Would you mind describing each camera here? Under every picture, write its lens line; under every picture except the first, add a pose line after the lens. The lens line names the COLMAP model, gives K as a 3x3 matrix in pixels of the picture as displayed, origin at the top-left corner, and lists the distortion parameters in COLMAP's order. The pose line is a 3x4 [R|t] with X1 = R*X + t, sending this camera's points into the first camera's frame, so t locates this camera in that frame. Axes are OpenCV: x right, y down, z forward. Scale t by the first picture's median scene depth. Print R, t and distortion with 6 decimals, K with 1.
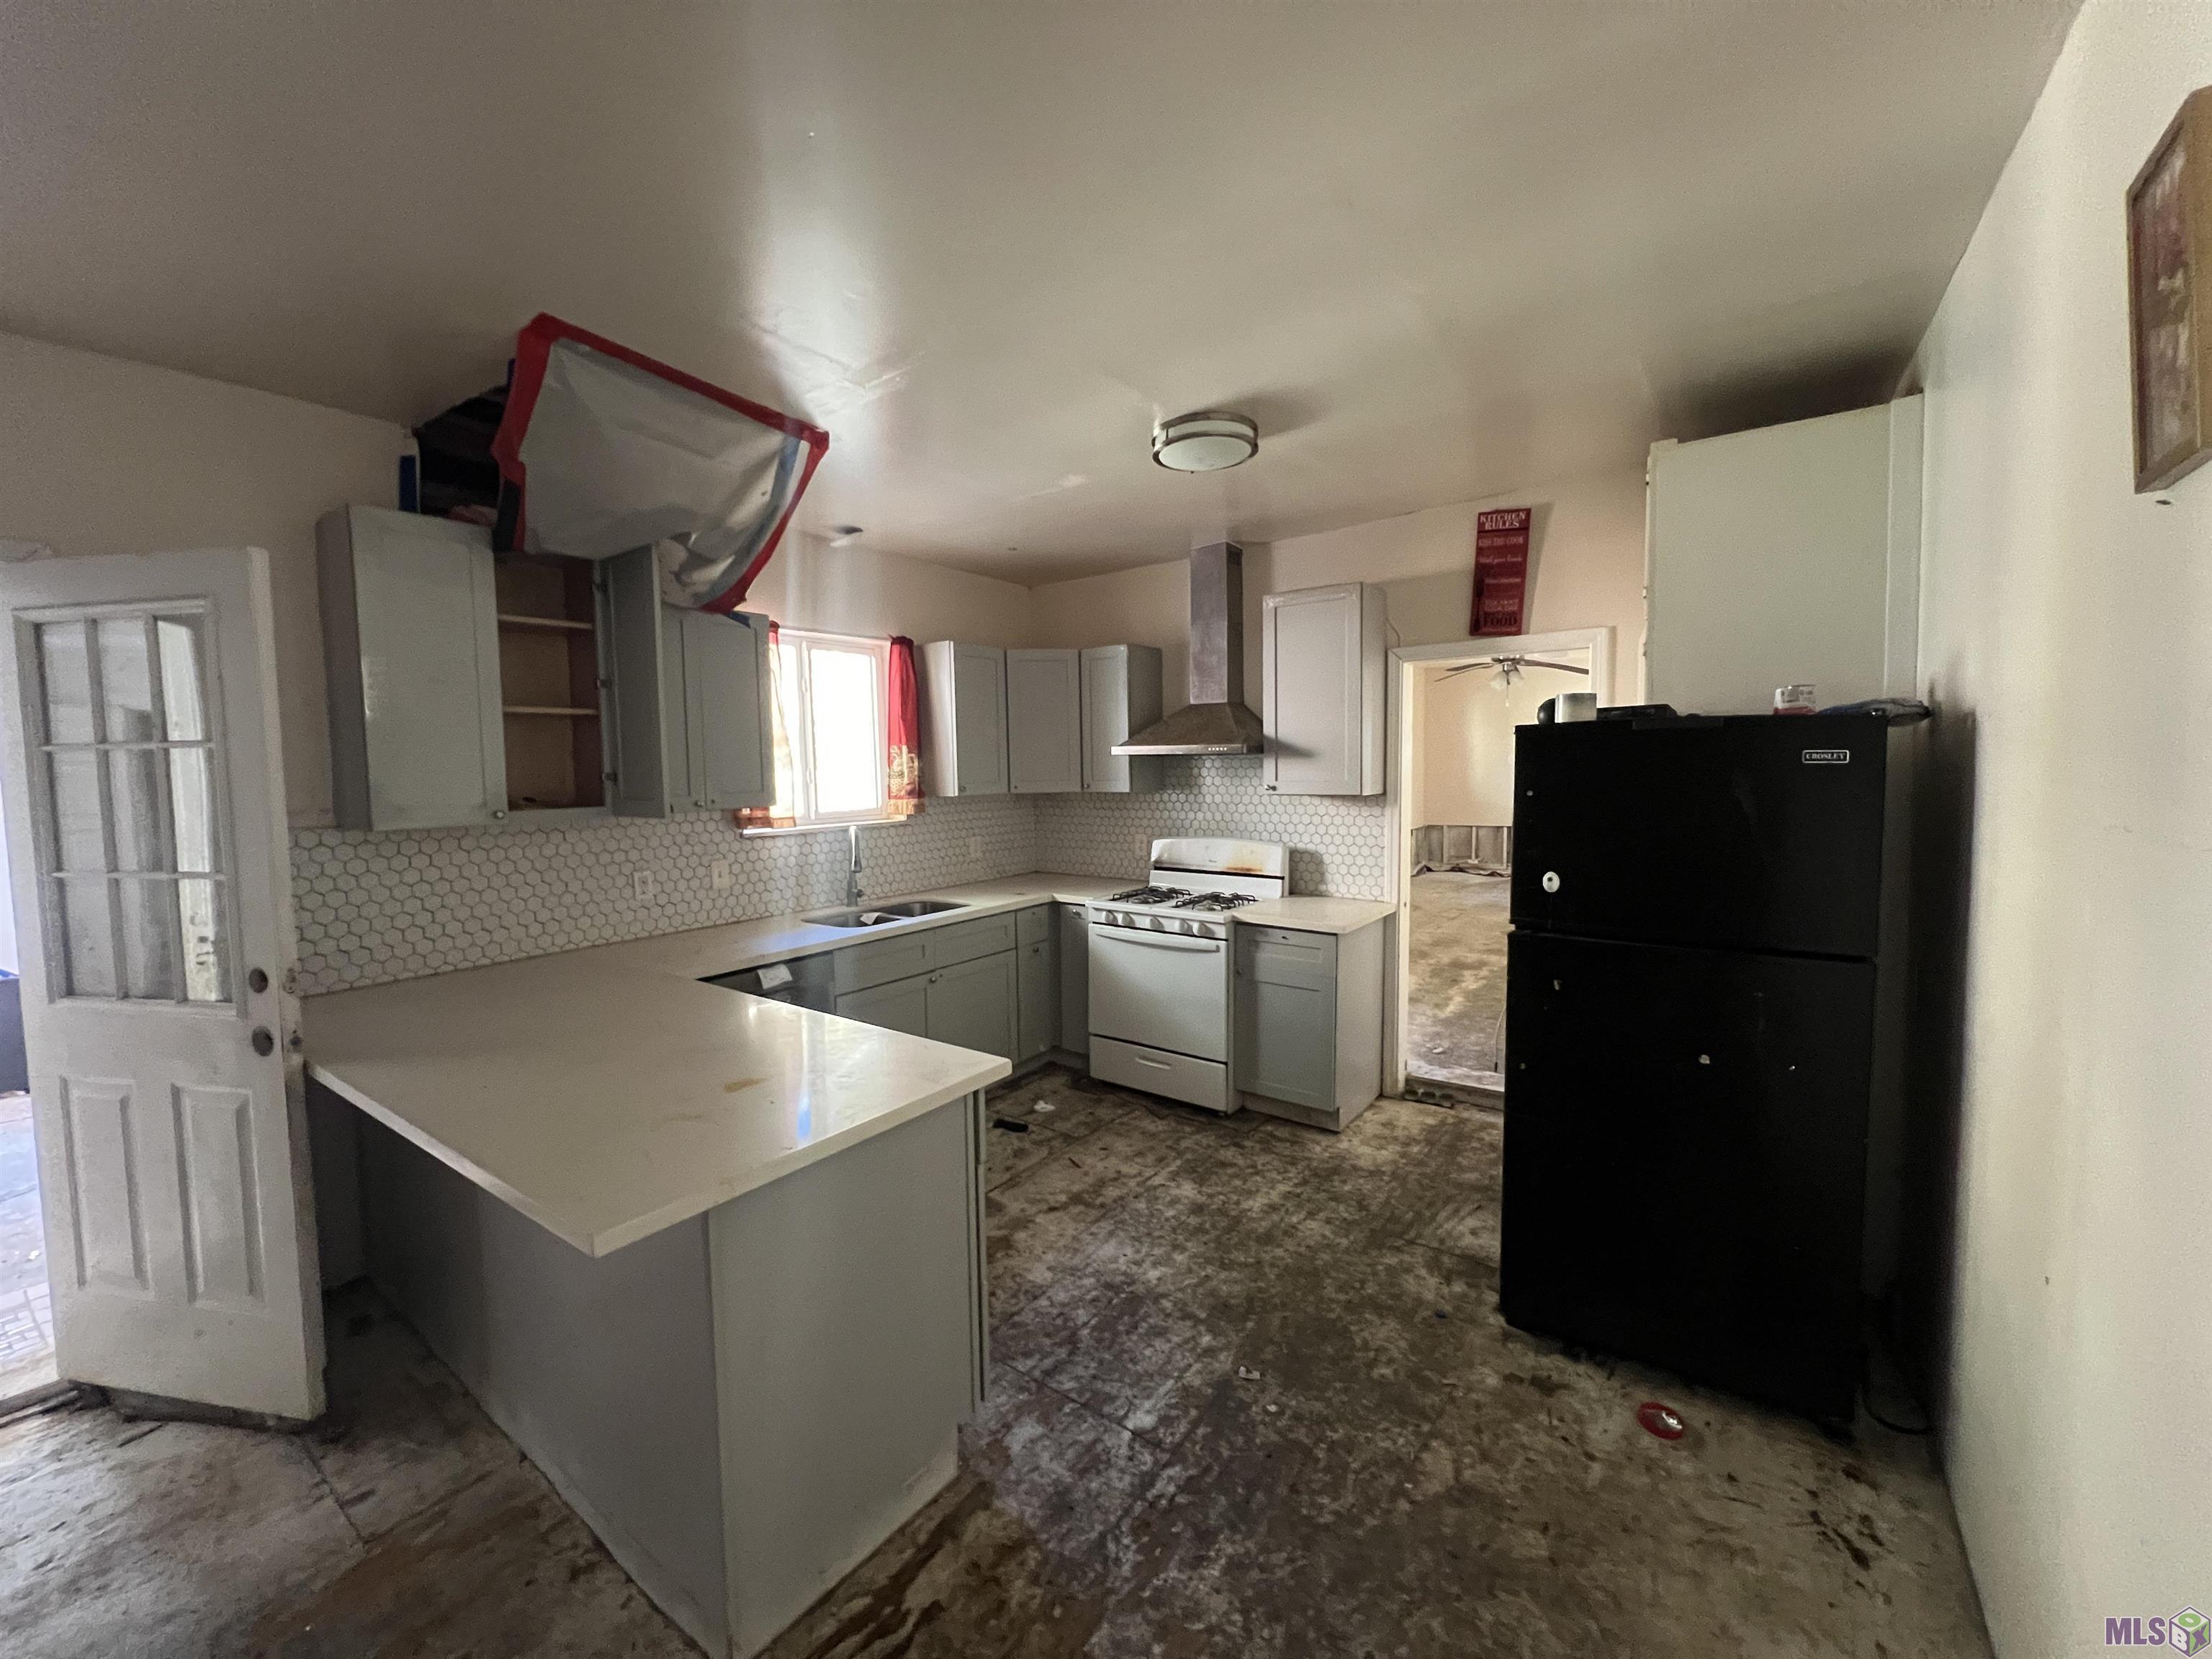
lens RADIAL K [[886.2, 0, 1103.8], [0, 886.2, 823.4], [0, 0, 1]] dist [-0.001203, -0.000344]
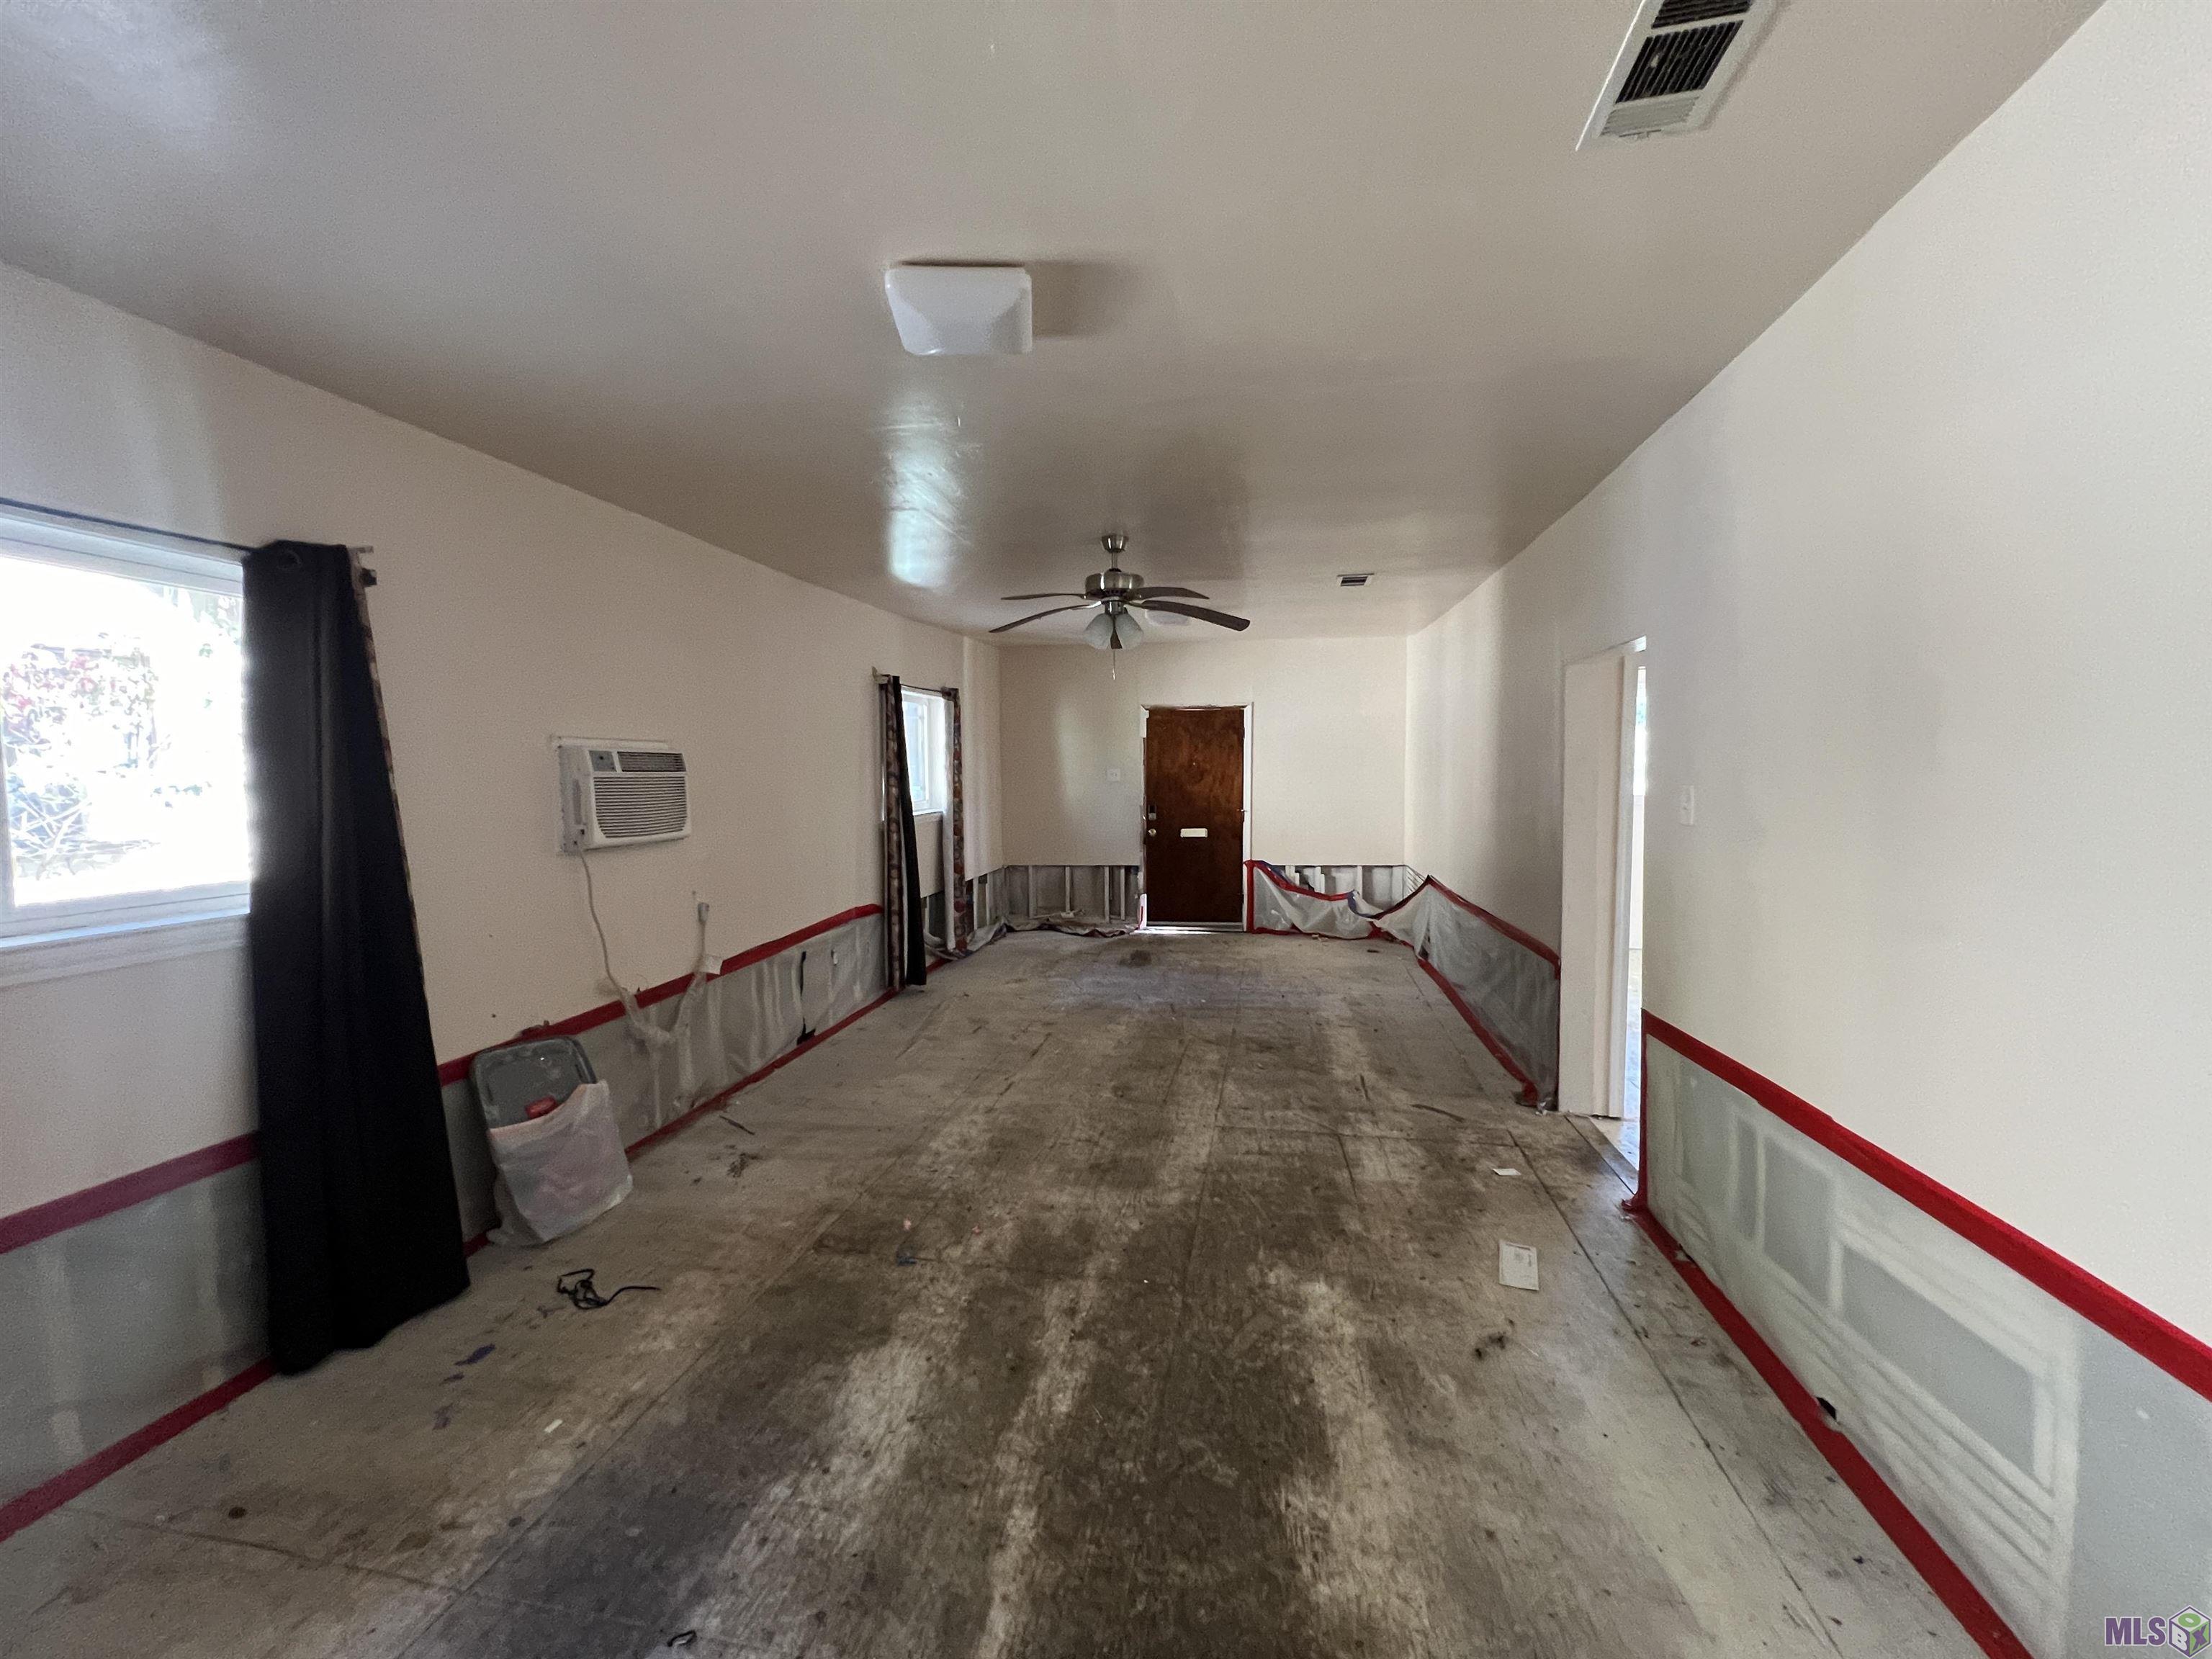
lens RADIAL K [[886.2, 0, 1103.8], [0, 886.2, 823.4], [0, 0, 1]] dist [-0.001203, -0.000344]
pose [[0.907600, -0.012811, 0.419640, 0.143554], [0.020640, 0.999687, -0.014120, -0.021670], [-0.419328, 0.021477, 0.907581, 0.334637]]
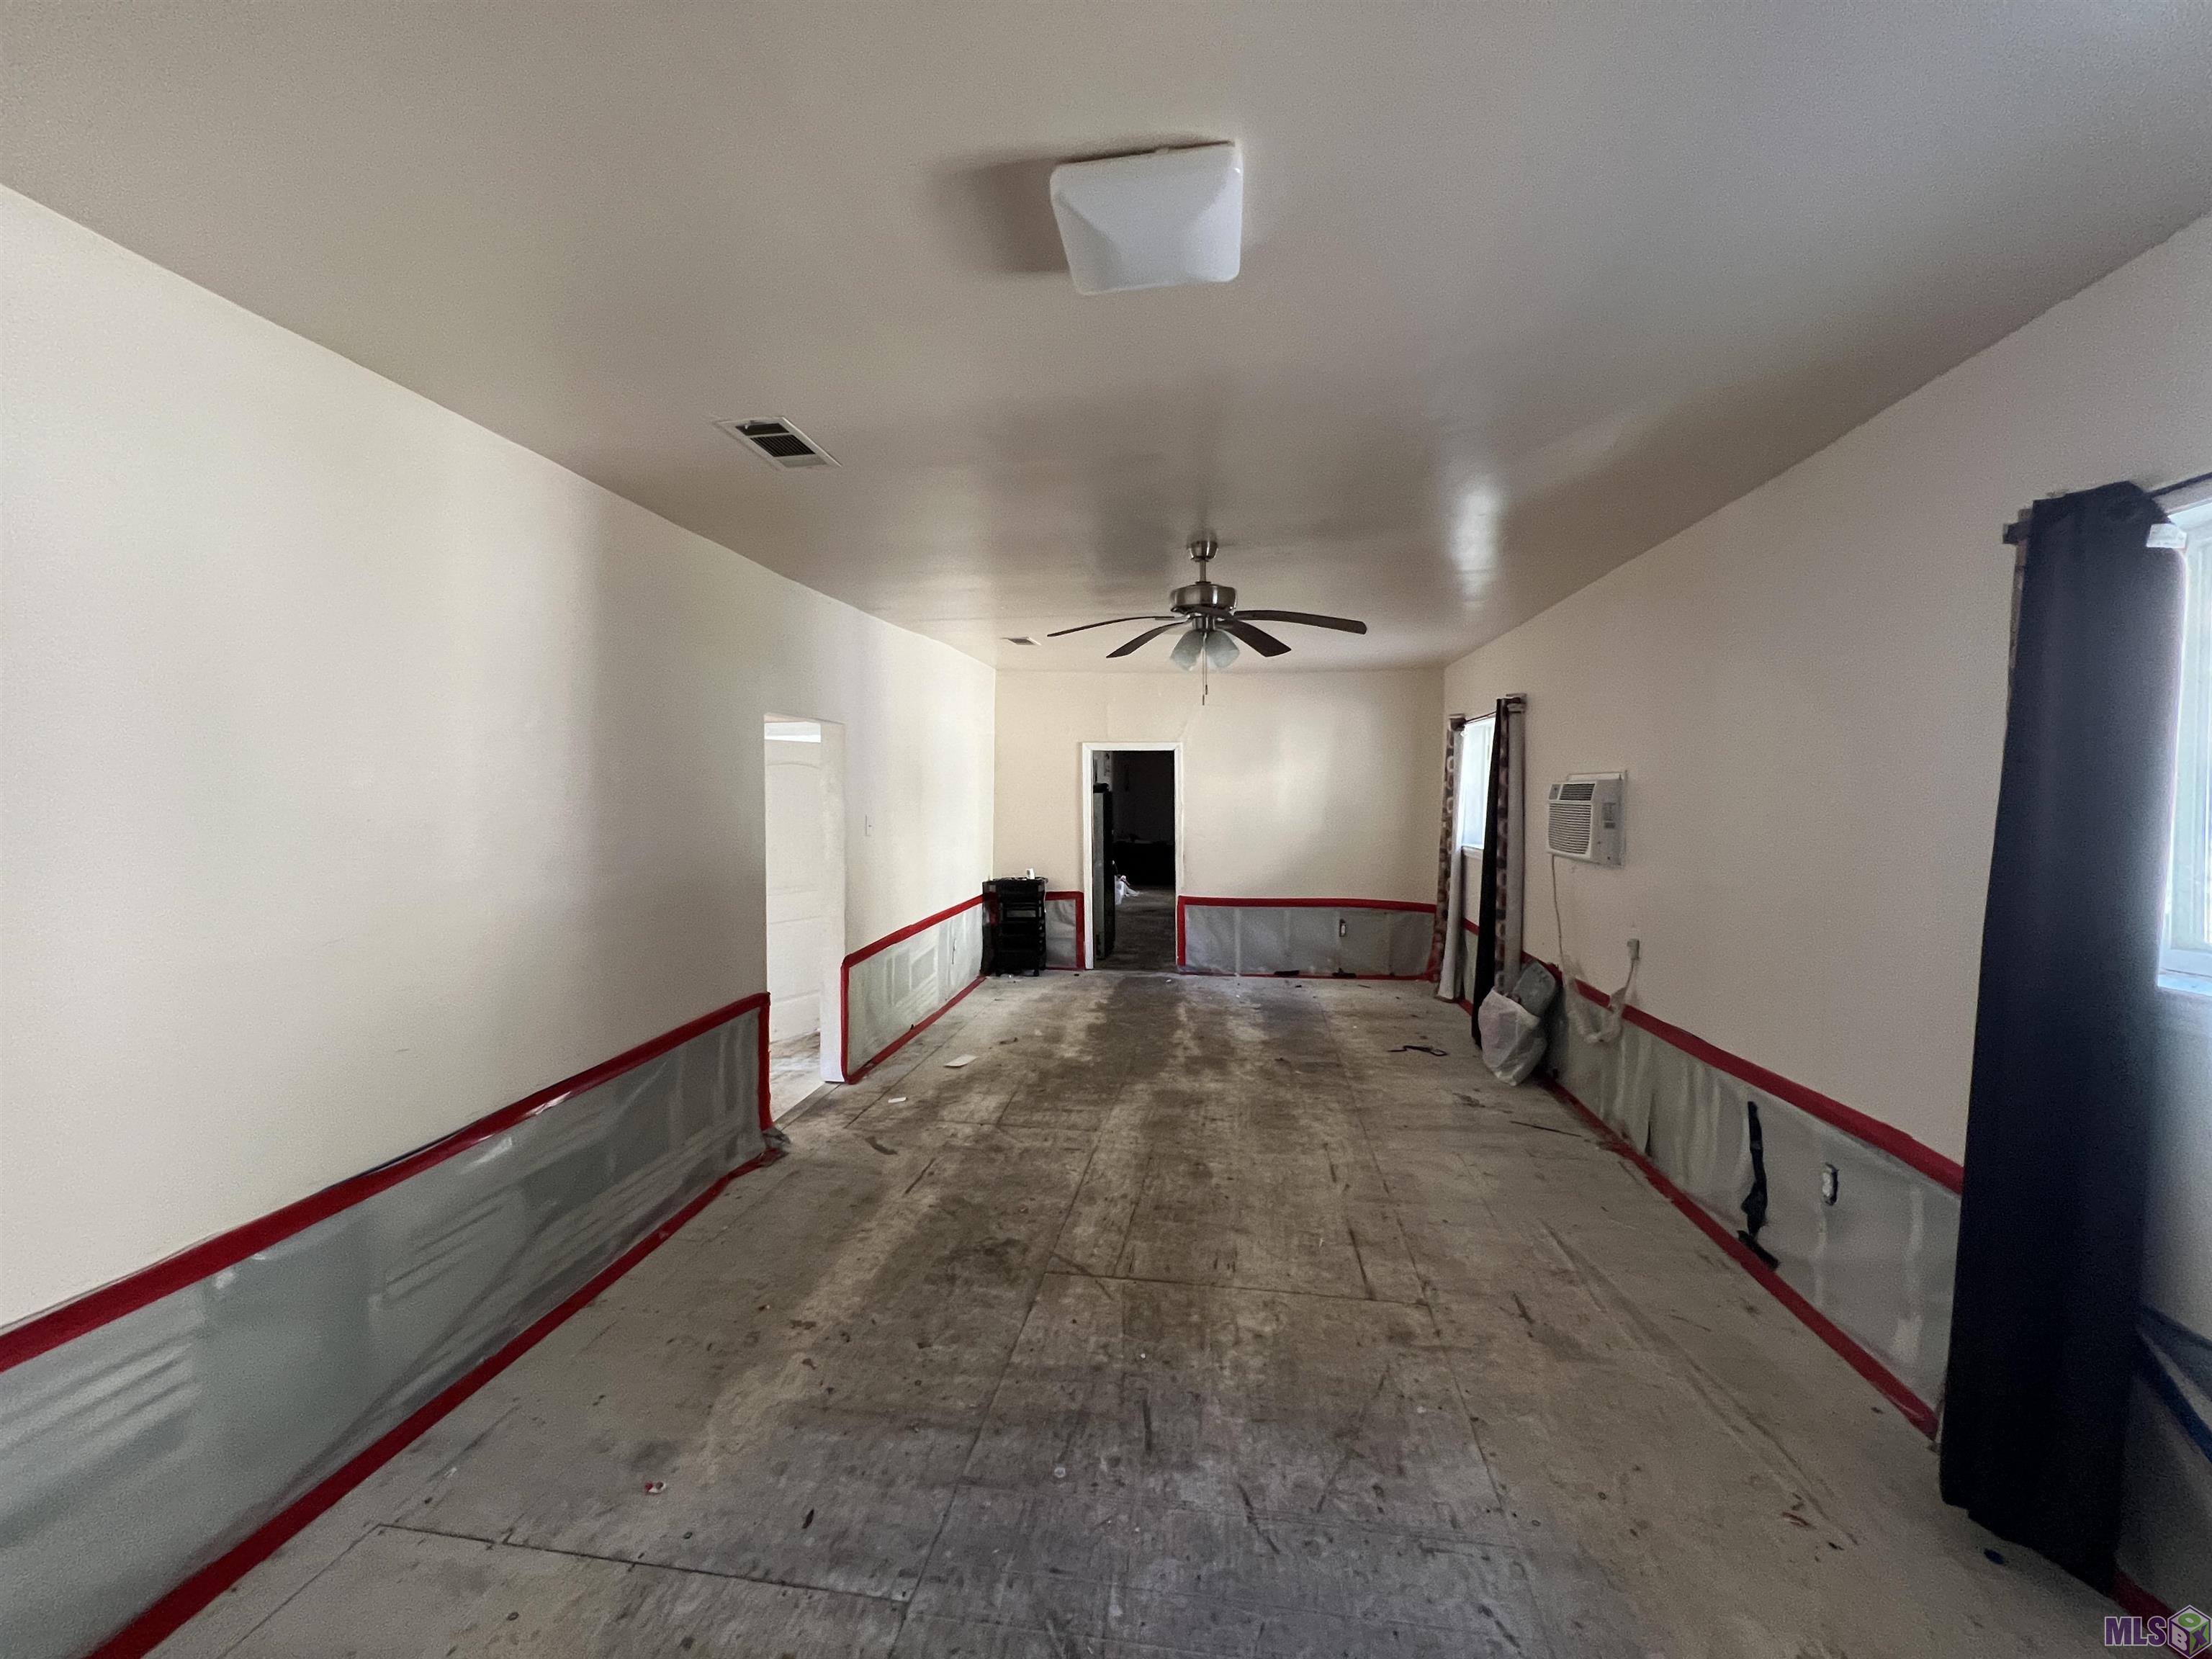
lens RADIAL K [[886.2, 0, 1103.8], [0, 886.2, 823.4], [0, 0, 1]] dist [-0.001203, -0.000344]
pose [[-0.888646, 0.040607, -0.456793, 0.465660], [-0.010094, 0.994099, 0.108007, -0.074375], [0.458484, 0.100591, -0.882992, 0.904473]]
